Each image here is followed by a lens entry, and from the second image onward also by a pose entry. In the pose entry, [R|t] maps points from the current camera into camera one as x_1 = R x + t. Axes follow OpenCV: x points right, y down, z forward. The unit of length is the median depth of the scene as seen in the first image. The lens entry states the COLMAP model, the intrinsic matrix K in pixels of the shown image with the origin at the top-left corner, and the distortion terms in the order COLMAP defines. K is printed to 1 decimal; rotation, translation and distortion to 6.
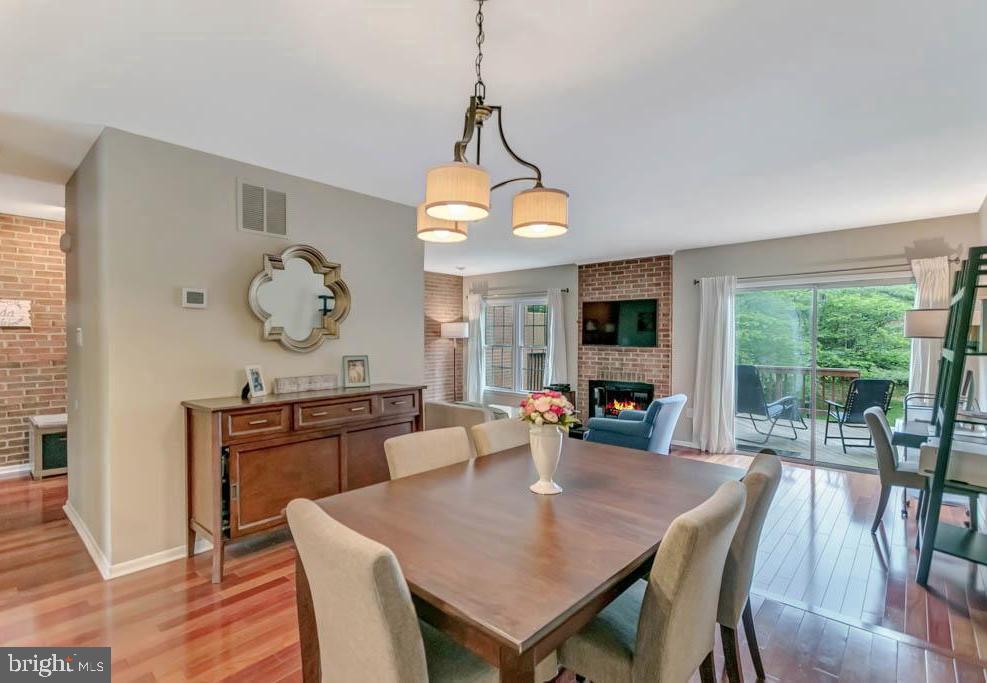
lens RADIAL K [[471.1, 0, 480.8], [0, 471.1, 342.9], [0, 0, 1]] dist [0.001299, 0.000110]
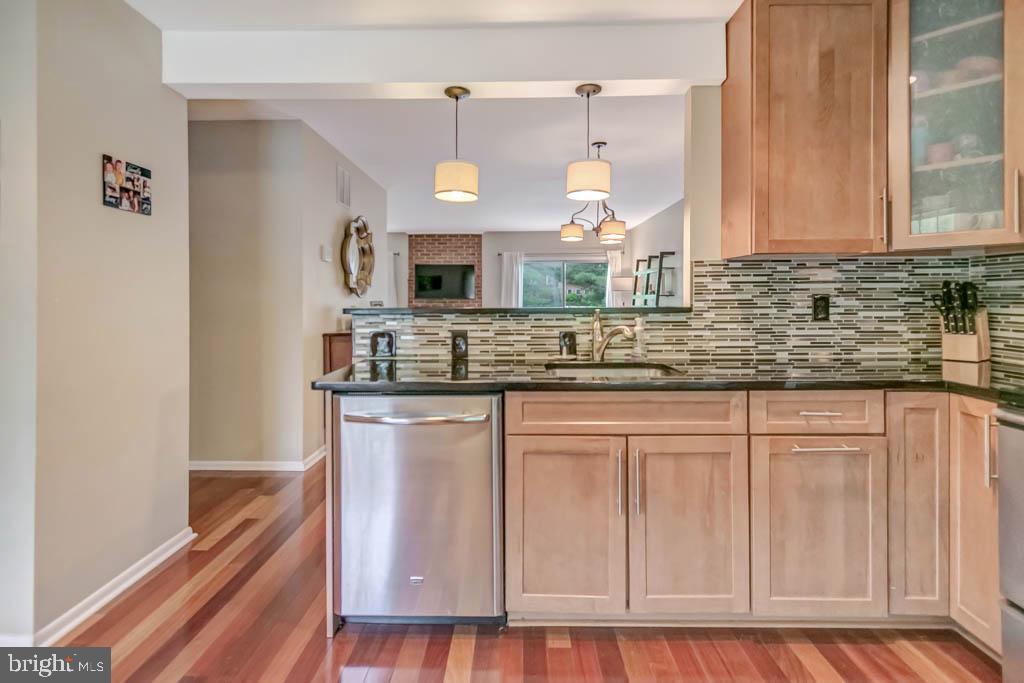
lens RADIAL K [[489.8, 0, 508.6], [0, 489.8, 297.0], [0, 0, 1]] dist [0.002866, 0.000100]
pose [[0.749578, -0.002245, 0.661912, -0.482349], [0.013098, 0.999849, -0.011441, 0.019147], [-0.661786, 0.017246, 0.749494, -0.144658]]
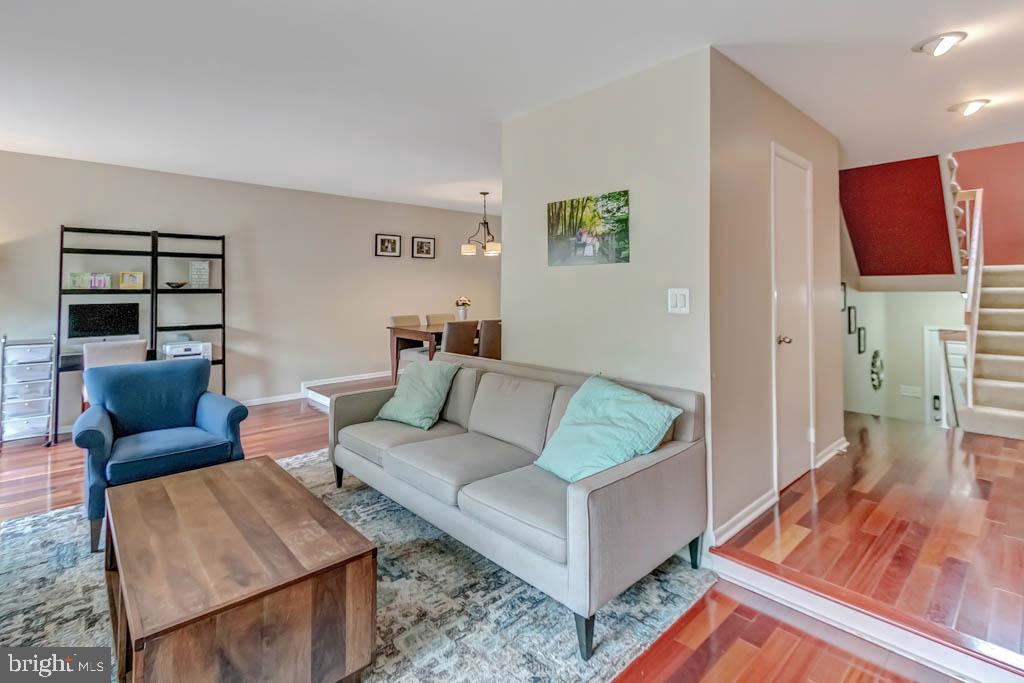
lens RADIAL K [[490.4, 0, 510.3], [0, 490.4, 272.2], [0, 0, 1]] dist [-0.000120, -0.000258]
pose [[-0.996430, 0.000241, 0.084427, -0.132065], [-0.001204, 0.999854, -0.017059, -0.005253], [-0.084419, -0.017100, -0.996284, 1.158857]]
